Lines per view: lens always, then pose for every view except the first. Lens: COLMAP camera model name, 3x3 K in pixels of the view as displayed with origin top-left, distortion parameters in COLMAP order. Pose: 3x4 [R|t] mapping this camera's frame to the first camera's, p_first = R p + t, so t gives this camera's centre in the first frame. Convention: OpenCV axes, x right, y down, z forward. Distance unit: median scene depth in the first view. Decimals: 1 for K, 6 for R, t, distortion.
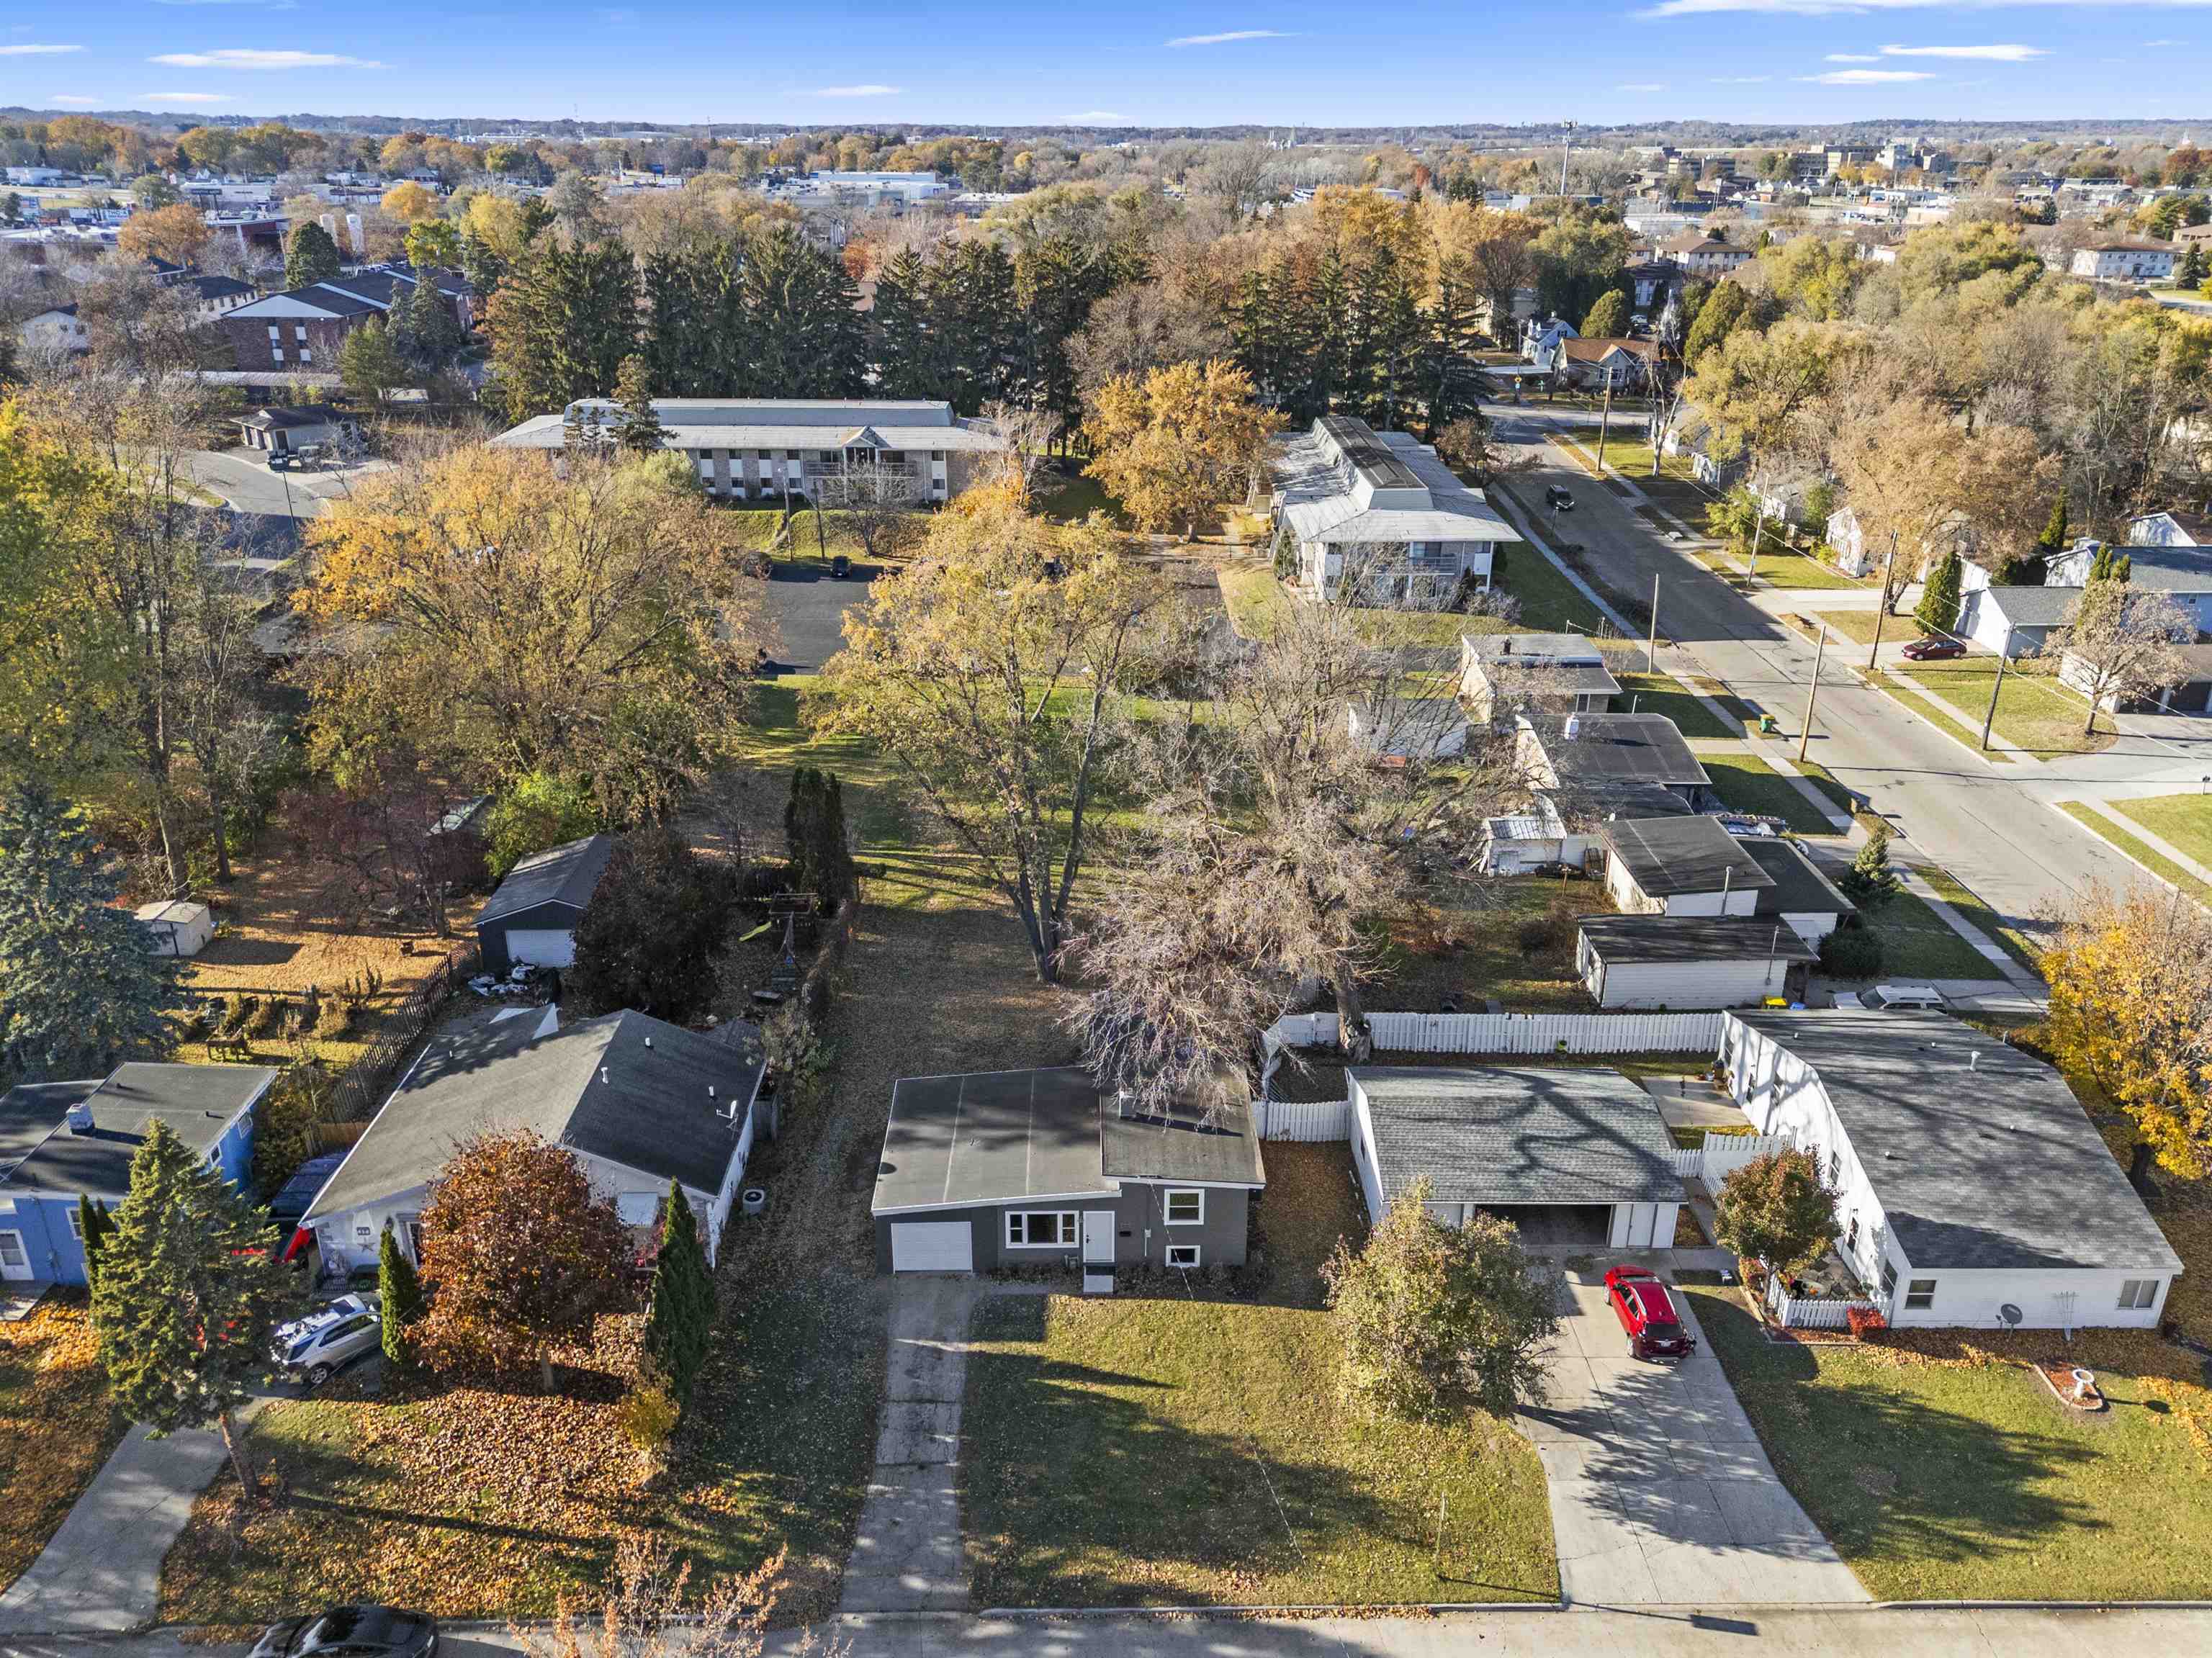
lens RADIAL K [[1611.5, 0, 1102.8], [0, 1611.5, 835.9], [0, 0, 1]] dist [0.075213, -0.062157]
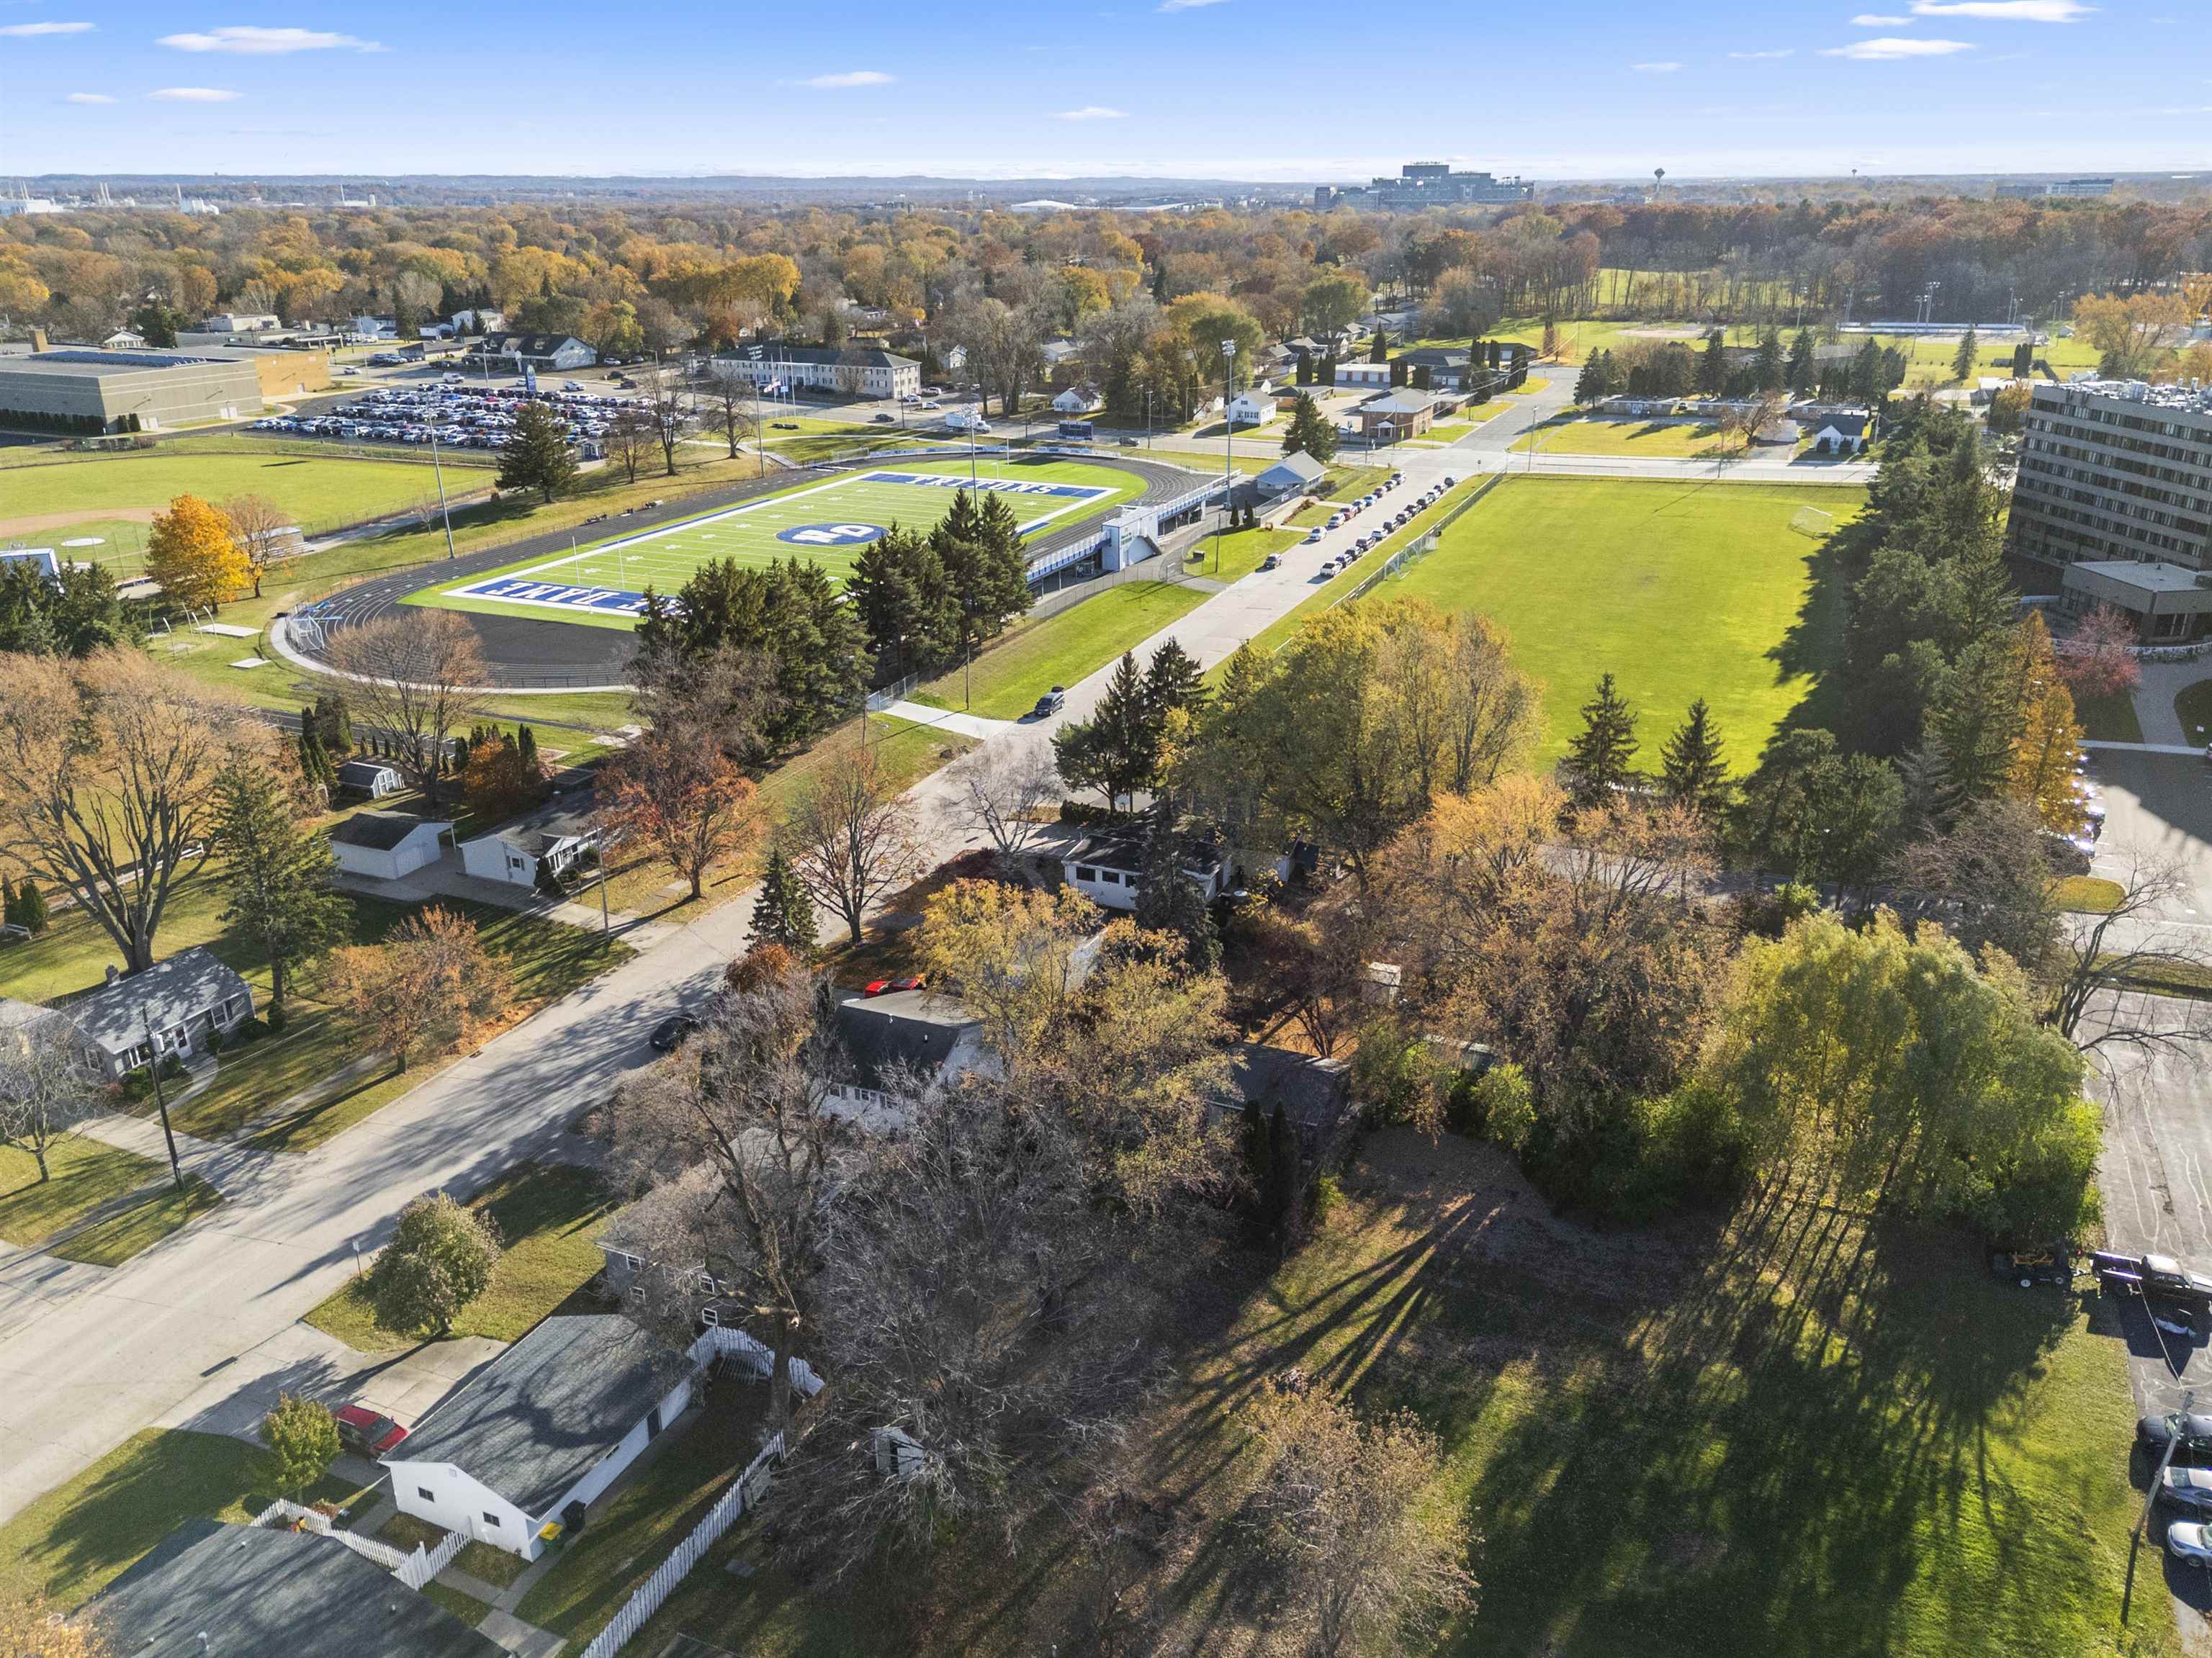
lens RADIAL K [[1646.2, 0, 1093.8], [0, 1646.2, 818.1], [0, 0, 1]] dist [0.074883, -0.068744]
pose [[-0.416441, 0.324541, -0.849265, 0.846459], [-0.355498, 0.801619, 0.480653, -0.778924], [0.836778, 0.502076, -0.218453, 1.194680]]
